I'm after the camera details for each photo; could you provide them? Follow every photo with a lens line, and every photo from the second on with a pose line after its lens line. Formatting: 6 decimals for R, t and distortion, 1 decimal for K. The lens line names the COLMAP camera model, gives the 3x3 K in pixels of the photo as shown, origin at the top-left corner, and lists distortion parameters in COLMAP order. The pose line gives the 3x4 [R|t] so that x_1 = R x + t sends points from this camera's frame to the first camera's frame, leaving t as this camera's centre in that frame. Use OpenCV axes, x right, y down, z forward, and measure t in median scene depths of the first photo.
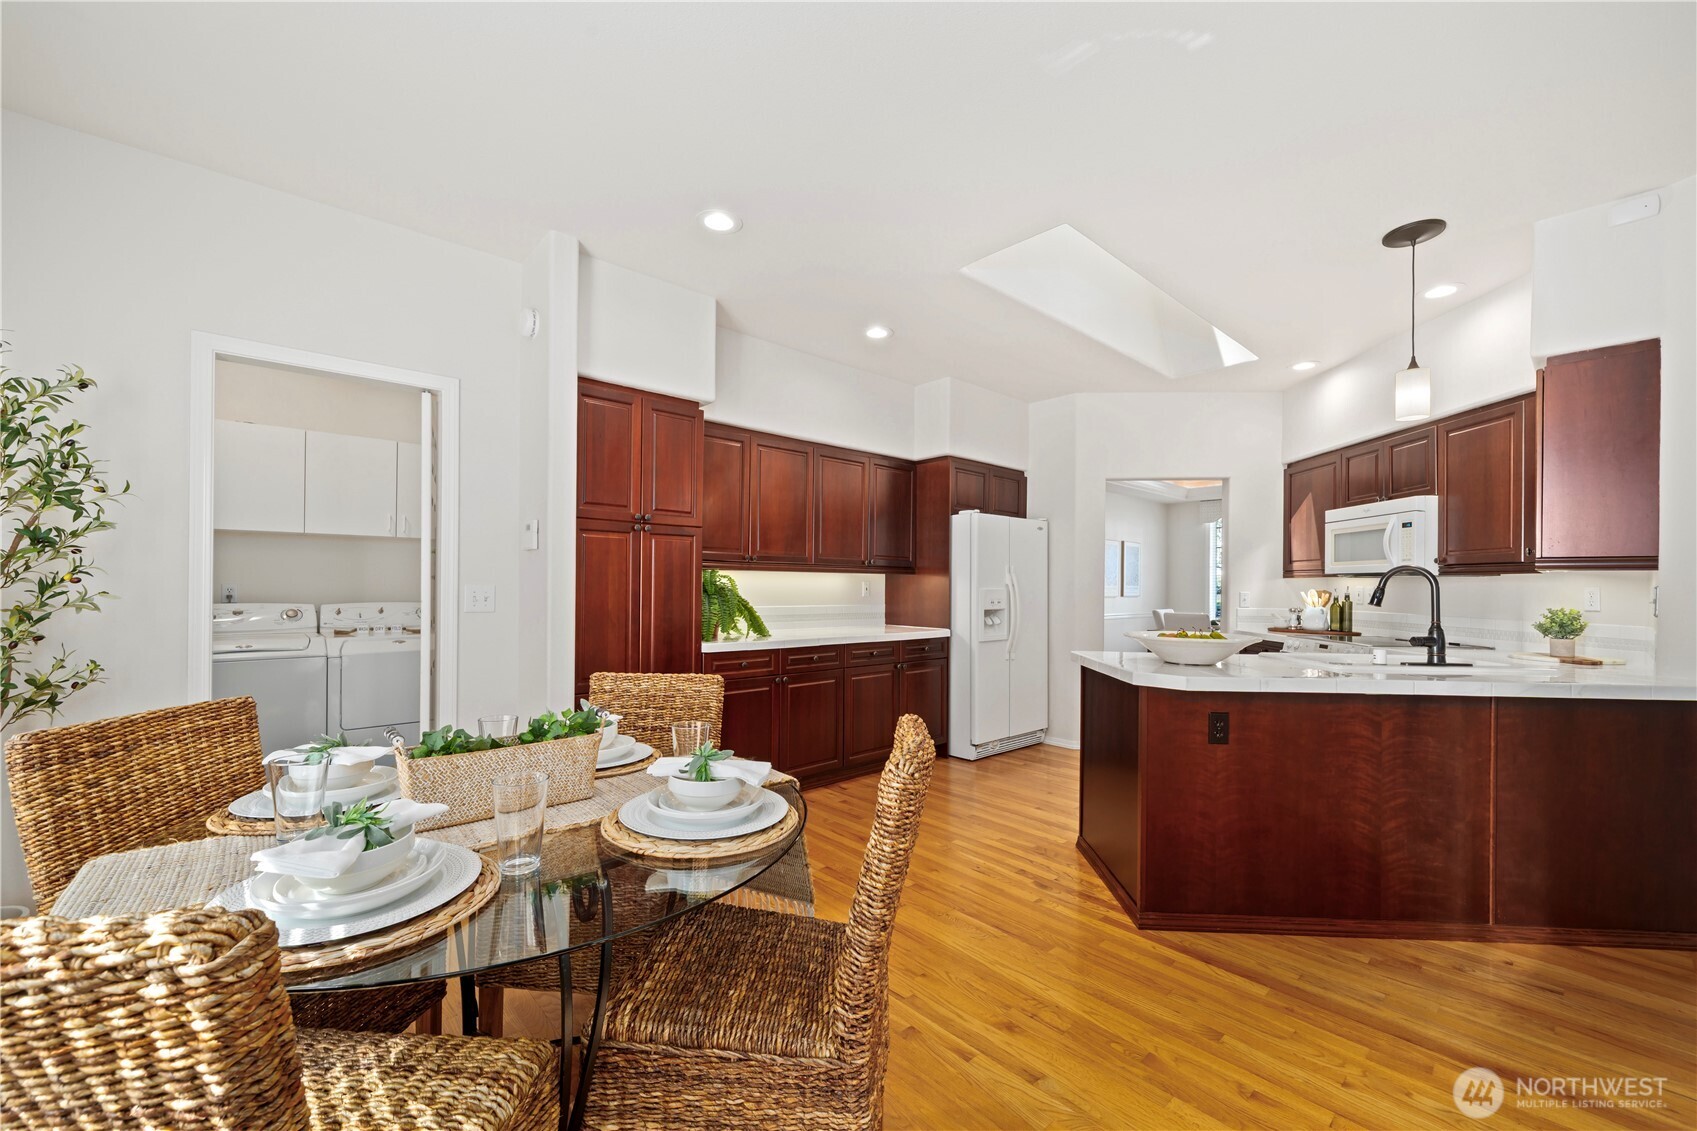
lens RADIAL K [[679.1, 0, 851.6], [0, 679.1, 571.3], [0, 0, 1]] dist [-0.001462, -0.000117]
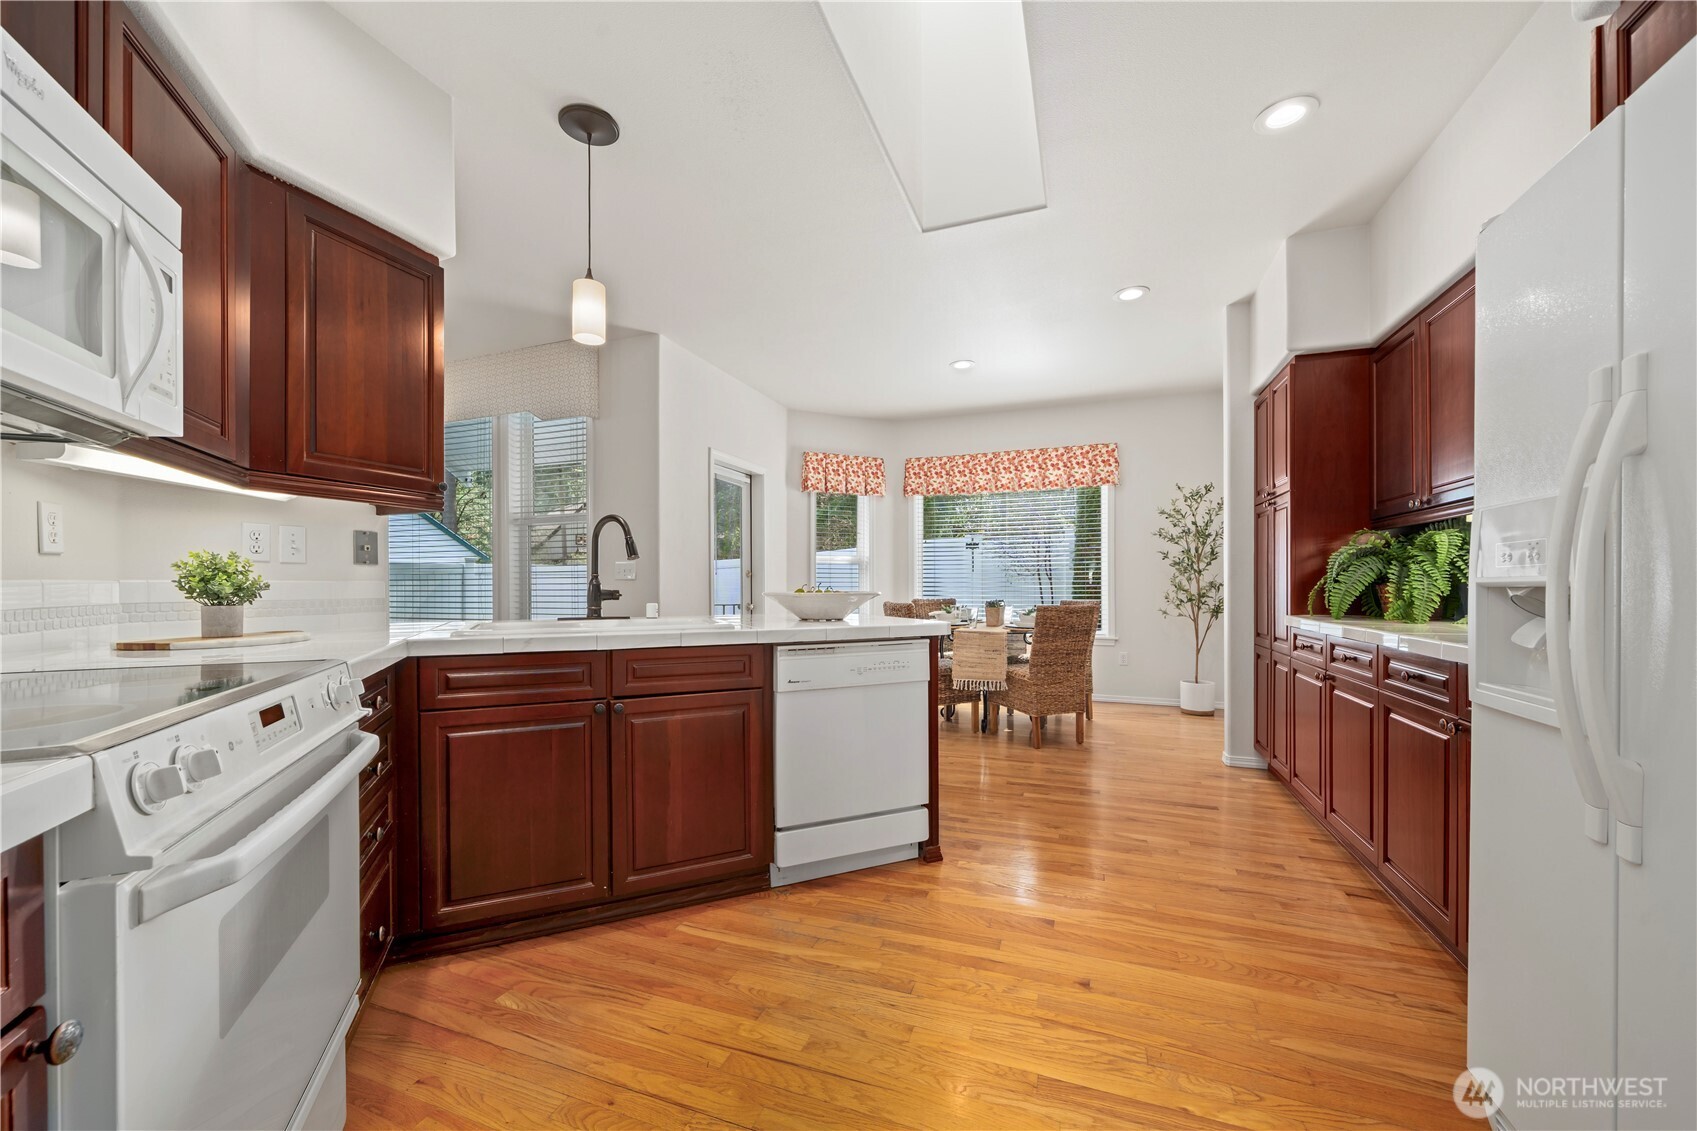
lens RADIAL K [[663.6, 0, 842.0], [0, 663.6, 572.7], [0, 0, 1]] dist [-0.001886, -0.000207]
pose [[-0.885428, -0.015950, -0.464502, 0.620341], [-0.000672, 0.999454, -0.033038, 0.066399], [0.464776, -0.028941, -0.884955, 1.269505]]
